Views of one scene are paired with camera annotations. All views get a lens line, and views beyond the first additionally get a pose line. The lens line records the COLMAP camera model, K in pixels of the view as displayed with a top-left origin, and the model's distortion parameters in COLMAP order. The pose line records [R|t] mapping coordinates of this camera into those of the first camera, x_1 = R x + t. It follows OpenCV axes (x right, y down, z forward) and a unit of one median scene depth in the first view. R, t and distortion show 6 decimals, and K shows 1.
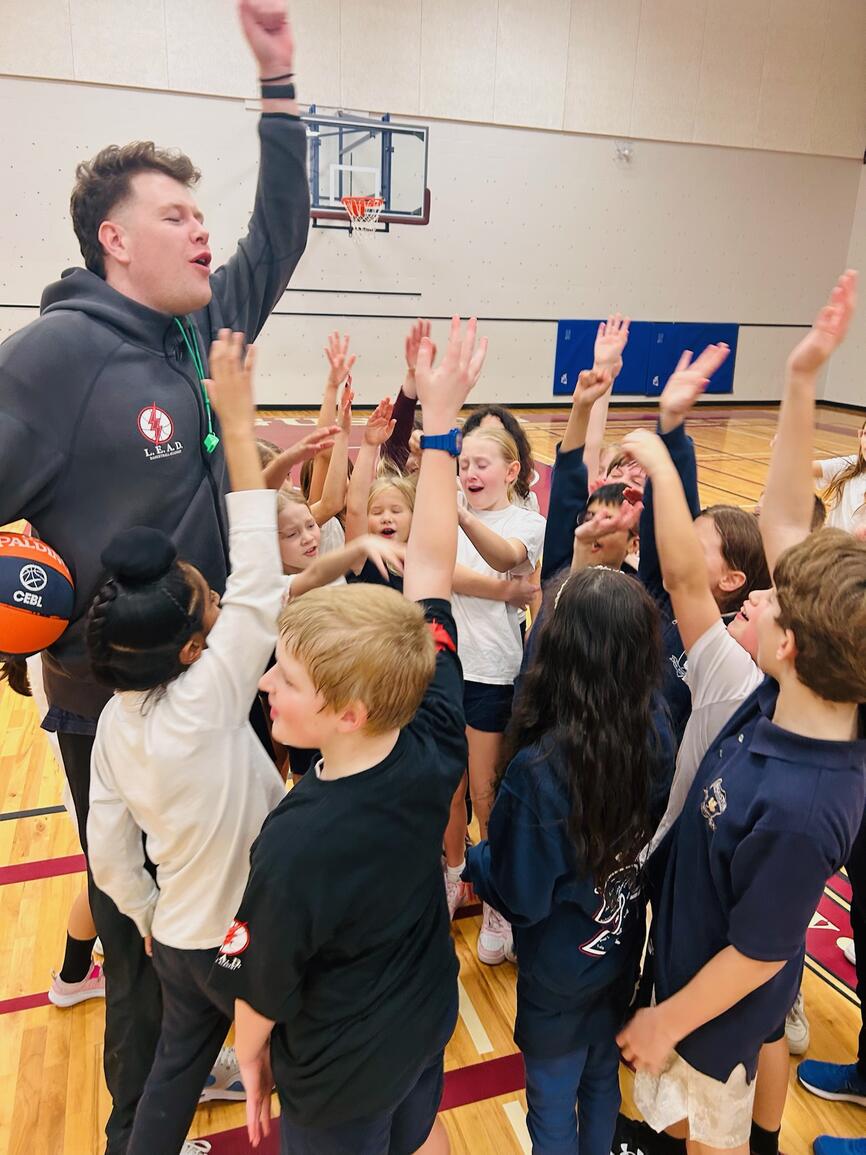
lens RADIAL K [[873.5, 0, 432.9], [0, 873.5, 573.3], [0, 0, 1]] dist [0.052478, -0.055578]
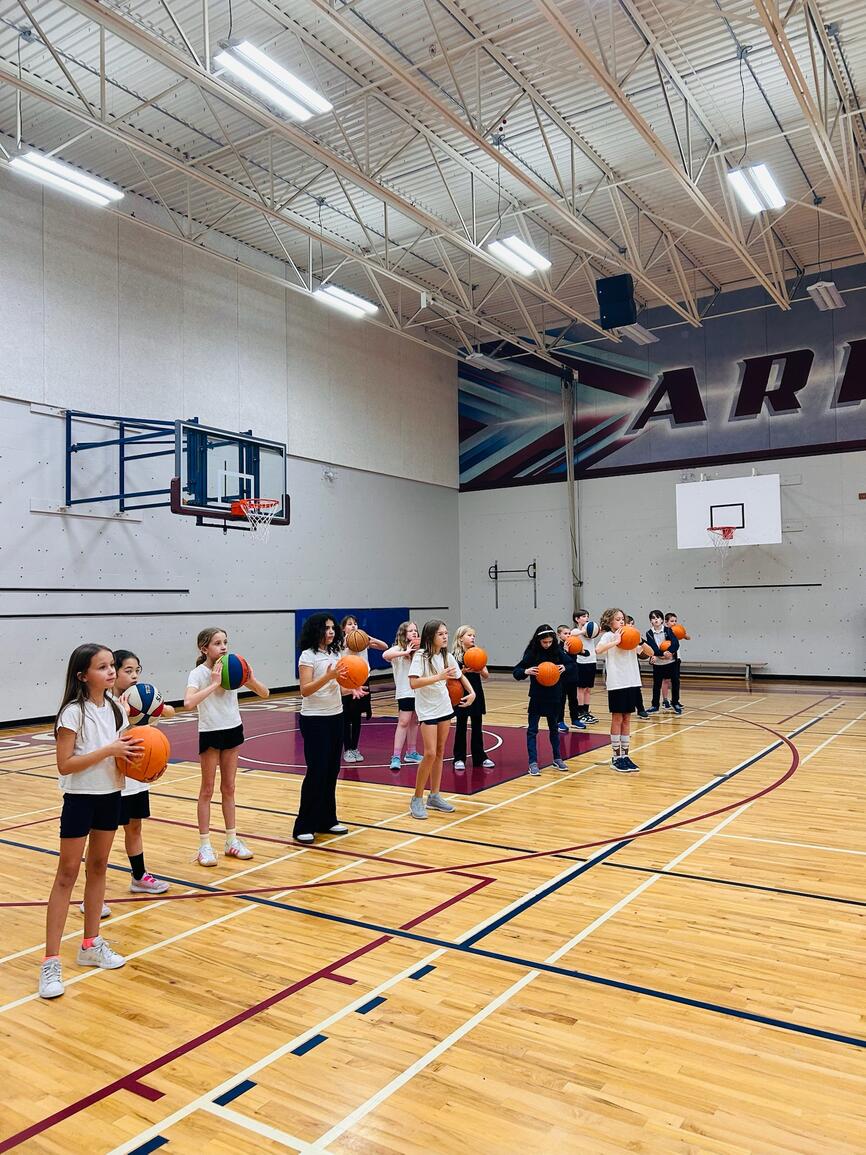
lens RADIAL K [[873.5, 0, 437.0], [0, 873.5, 577.8], [0, 0, 1]] dist [0.052478, -0.055578]
pose [[0.785963, -0.024460, 0.617790, -0.527568], [0.226342, 0.941235, -0.250691, -0.023895], [-0.575354, 0.336866, 0.745312, 0.115094]]
